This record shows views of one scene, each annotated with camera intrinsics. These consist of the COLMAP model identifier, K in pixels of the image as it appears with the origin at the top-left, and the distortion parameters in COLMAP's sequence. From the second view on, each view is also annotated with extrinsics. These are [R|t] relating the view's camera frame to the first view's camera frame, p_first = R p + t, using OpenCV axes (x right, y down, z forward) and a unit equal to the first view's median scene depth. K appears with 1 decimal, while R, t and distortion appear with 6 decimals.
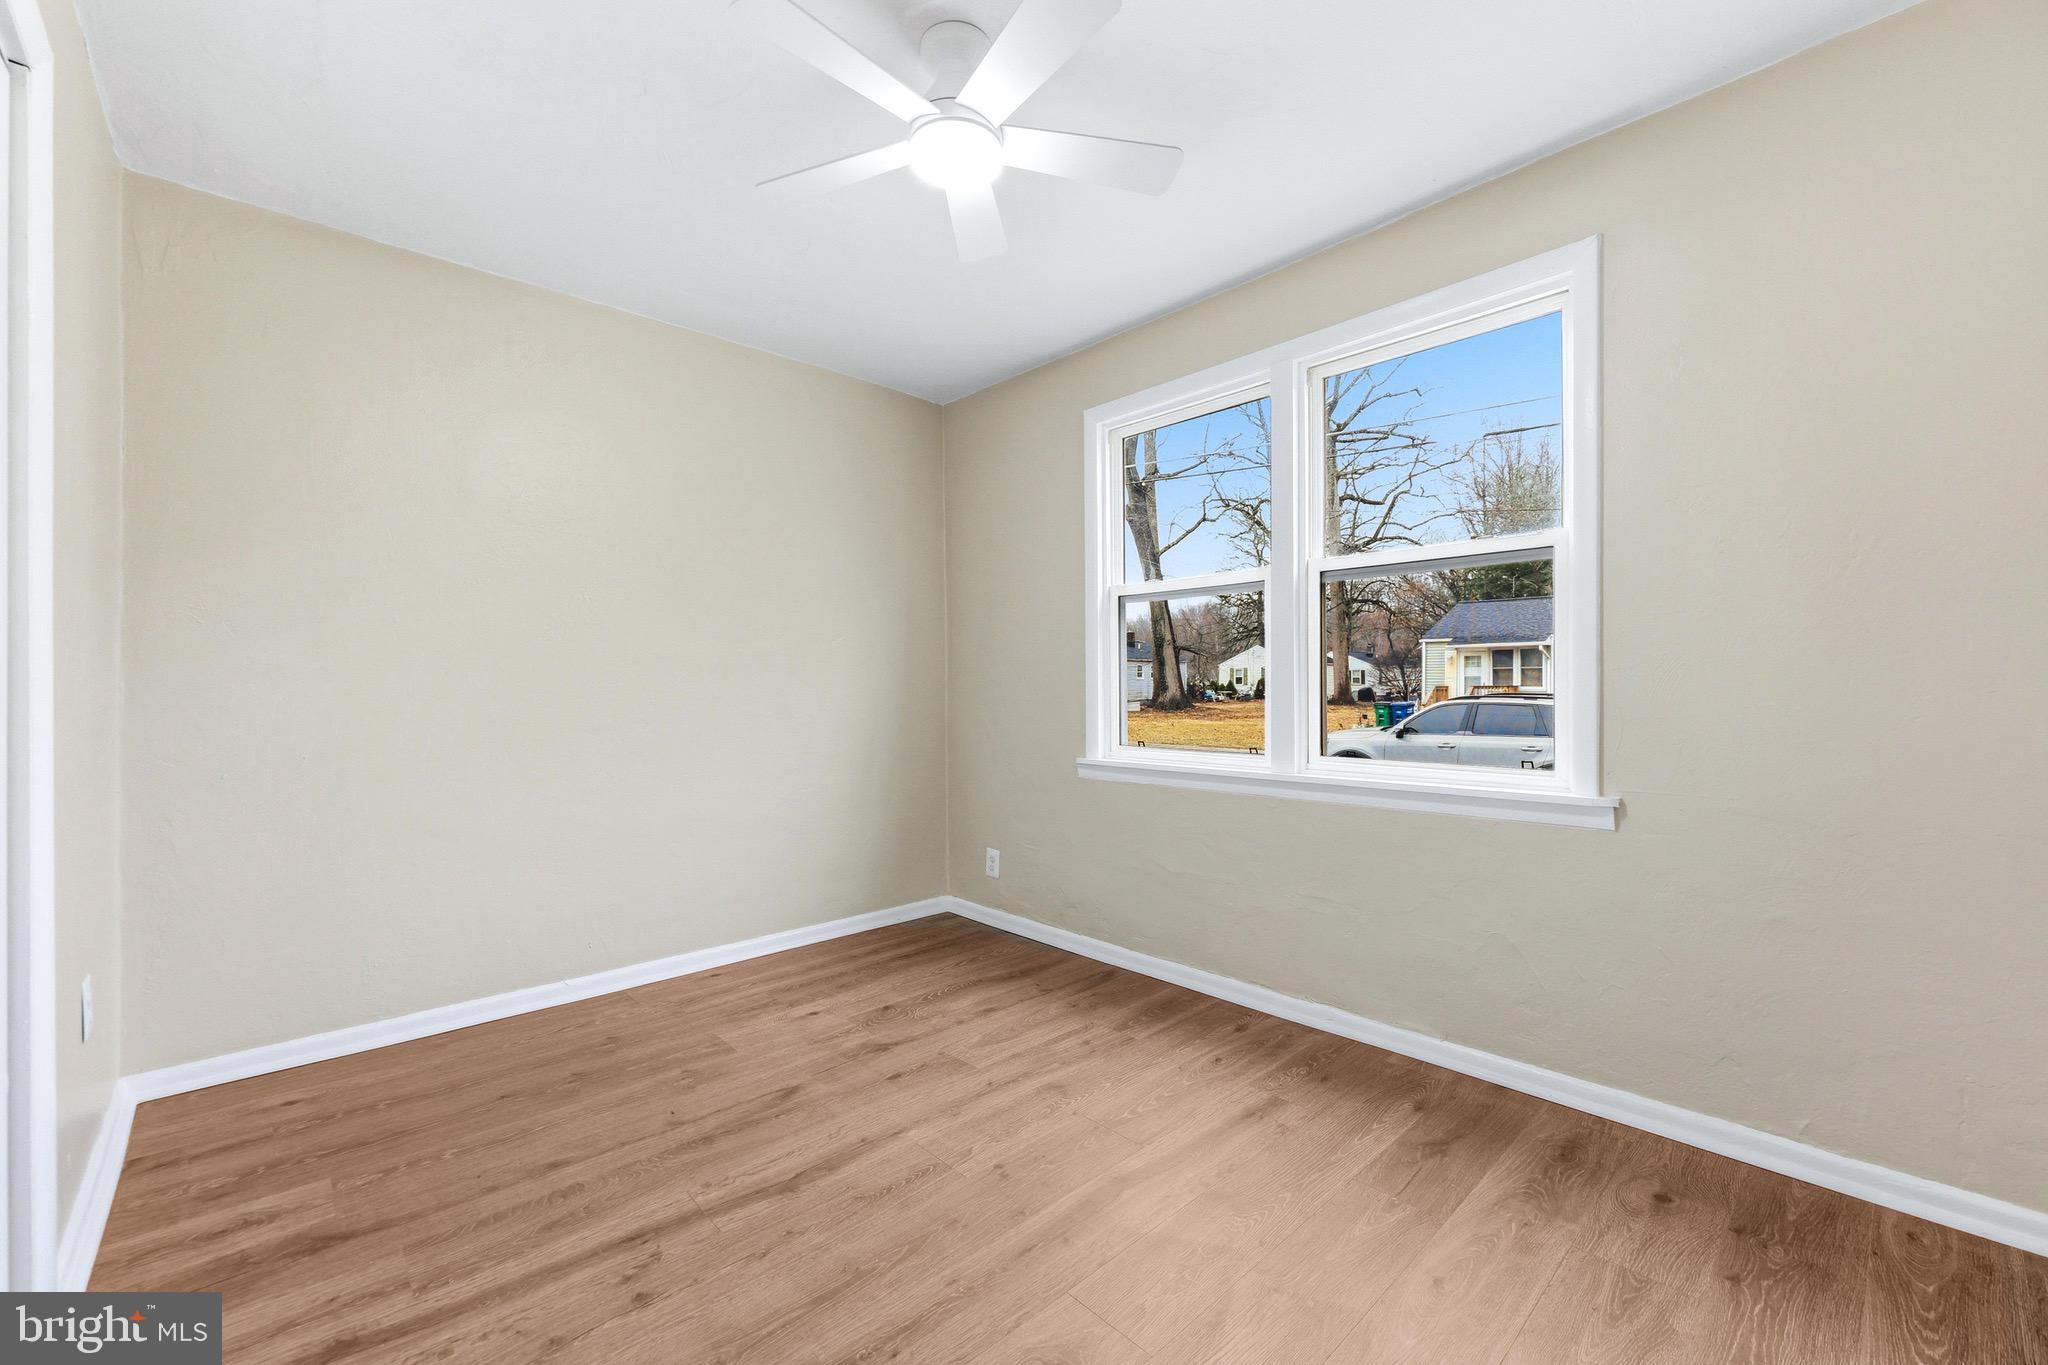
lens RADIAL K [[829.0, 0, 1017.9], [0, 829.0, 683.8], [0, 0, 1]] dist [-0.001327, -0.000075]
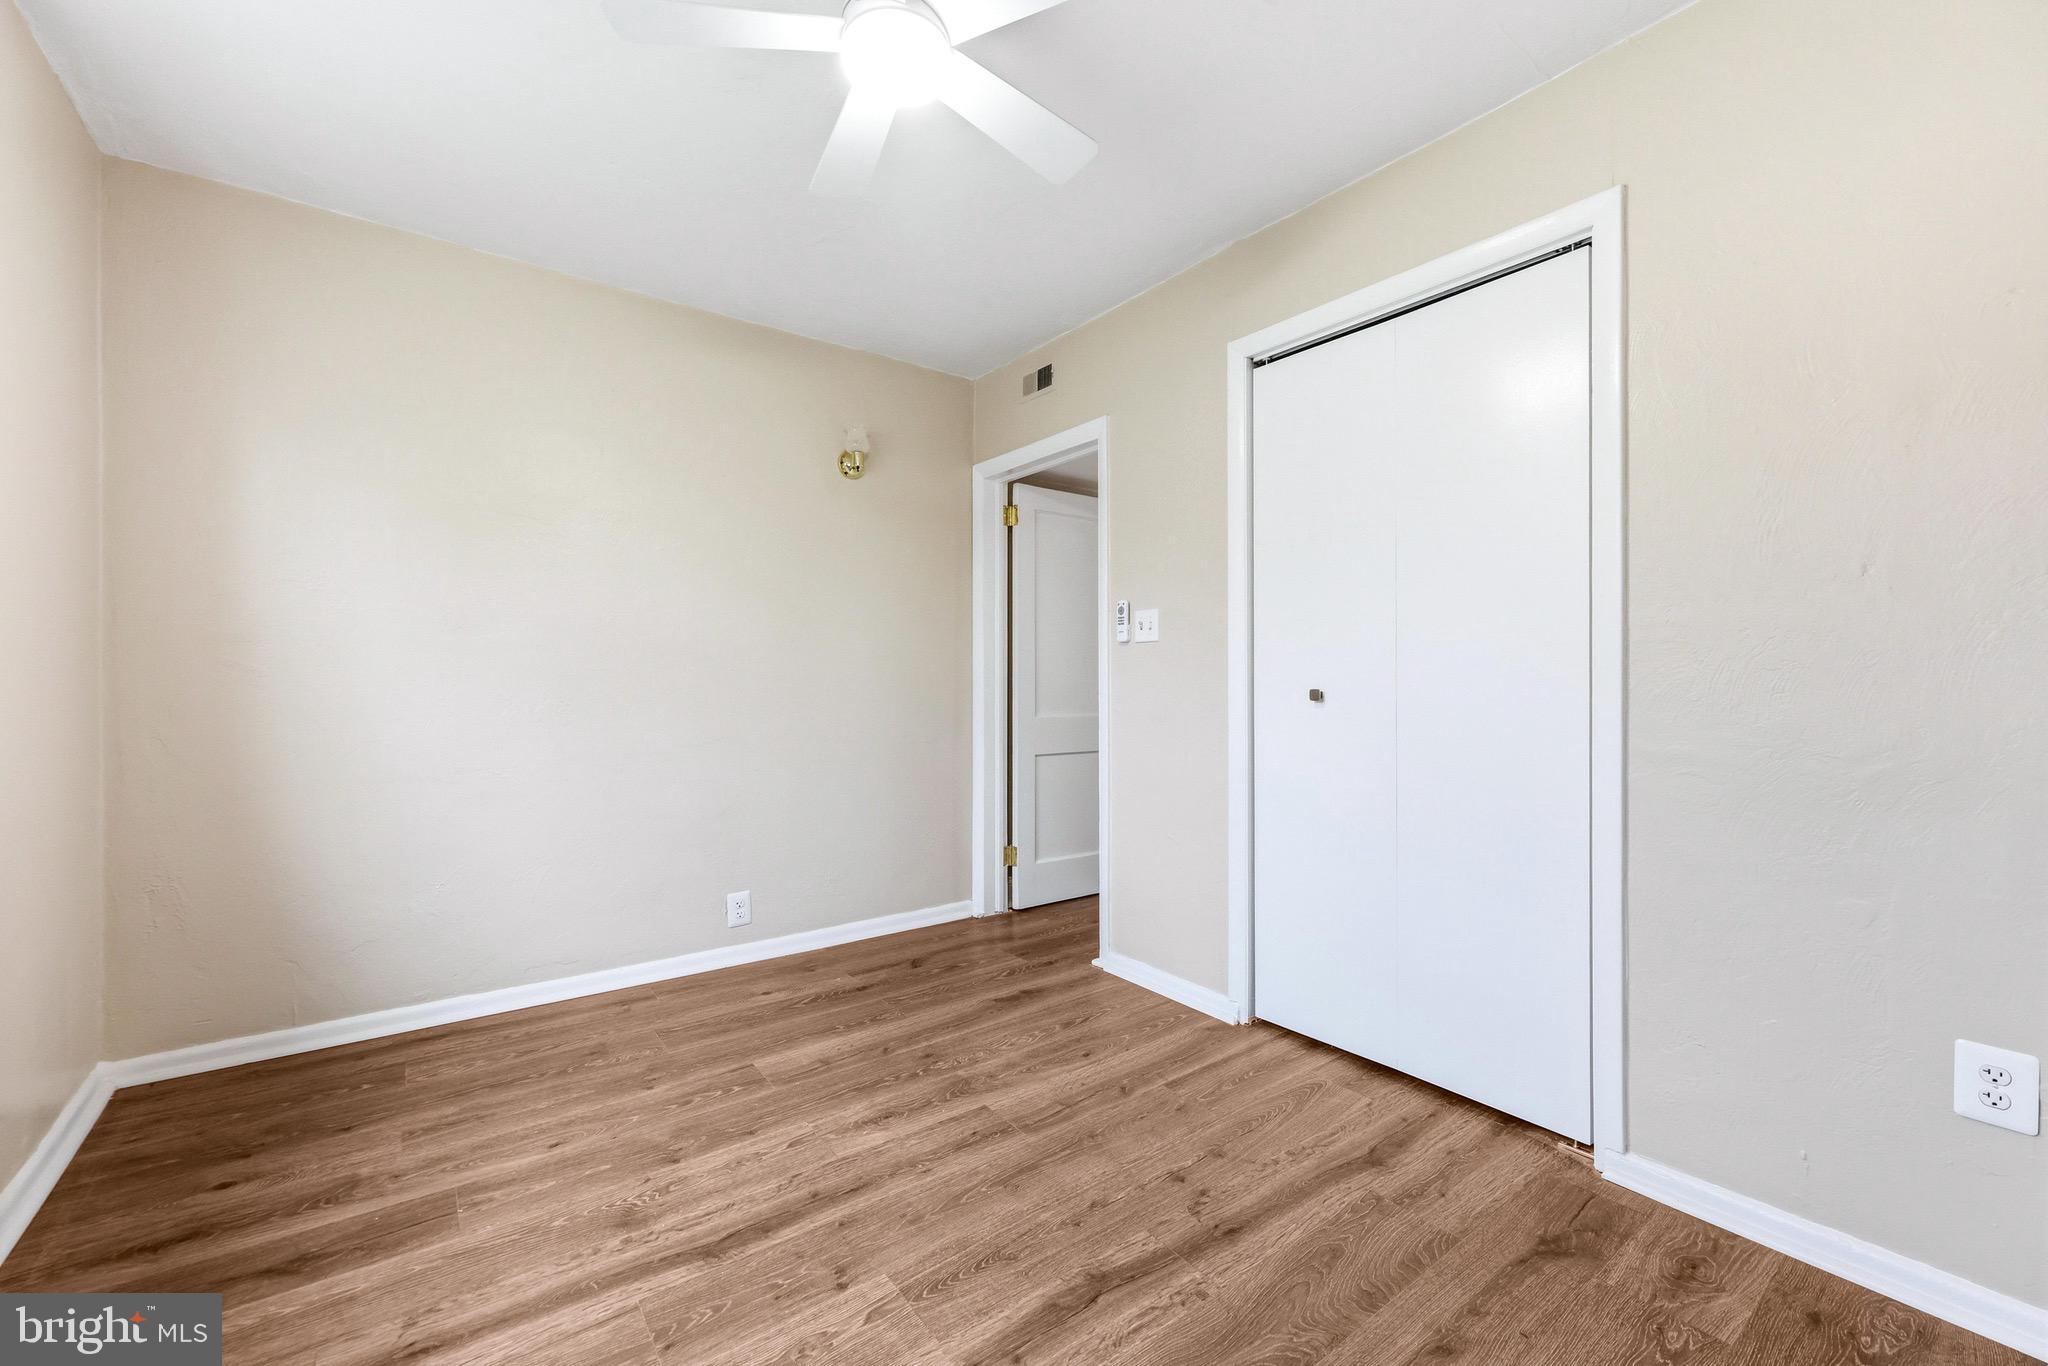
lens RADIAL K [[829.0, 0, 1017.9], [0, 829.0, 684.3], [0, 0, 1]] dist [-0.001327, -0.000075]
pose [[-0.994641, 0.002723, 0.103357, -0.307089], [0.002573, 0.999995, -0.001583, 0.011773], [-0.103361, -0.001308, -0.994643, 1.982260]]
